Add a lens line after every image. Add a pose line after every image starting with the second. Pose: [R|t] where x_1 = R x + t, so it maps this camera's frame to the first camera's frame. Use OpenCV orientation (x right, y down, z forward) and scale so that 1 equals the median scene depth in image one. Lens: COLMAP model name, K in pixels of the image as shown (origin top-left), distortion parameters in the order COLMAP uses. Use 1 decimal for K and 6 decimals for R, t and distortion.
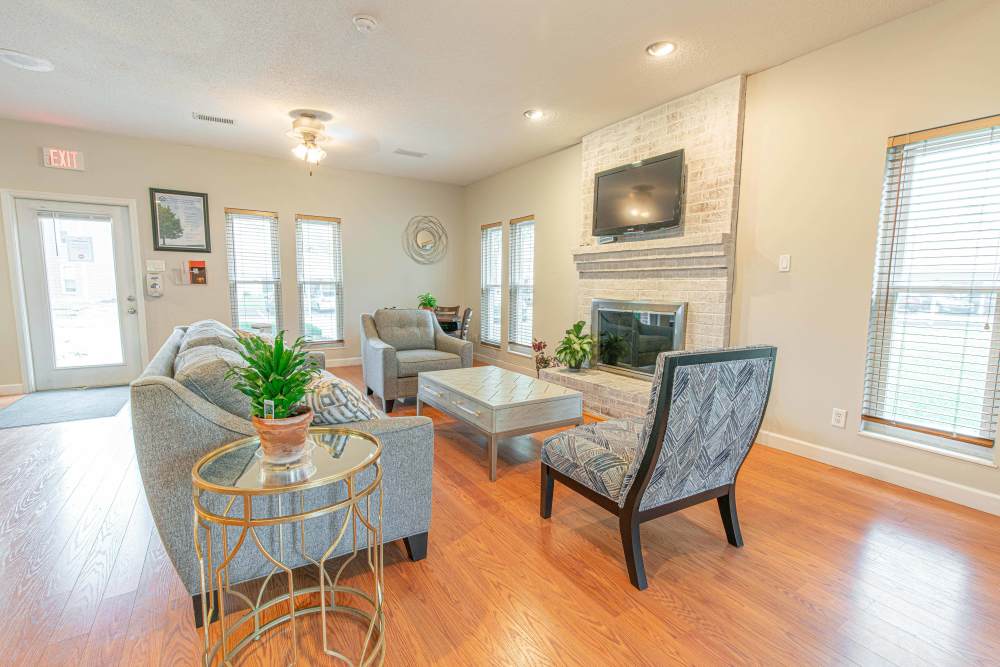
lens RADIAL K [[457.8, 0, 513.3], [0, 457.8, 334.4], [0, 0, 1]] dist [0.002262, 0.000371]
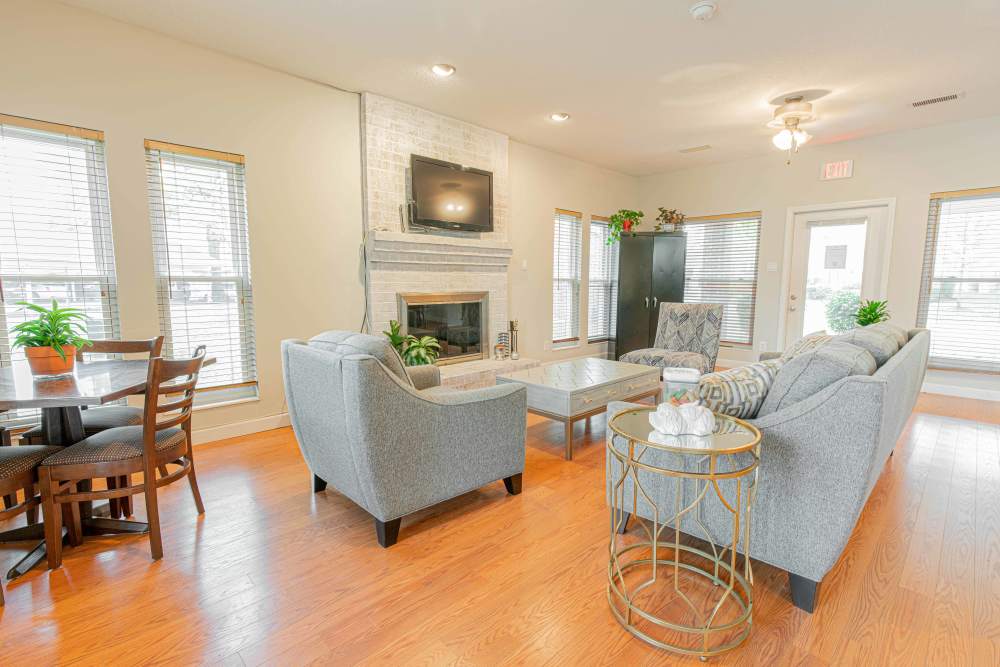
lens RADIAL K [[457.8, 0, 513.3], [0, 457.8, 334.4], [0, 0, 1]] dist [0.002262, 0.000371]
pose [[-0.202549, -0.130281, 0.970567, -0.831747], [0.096062, 0.983687, 0.152090, -0.127560], [-0.974549, 0.124041, -0.186729, 1.082852]]
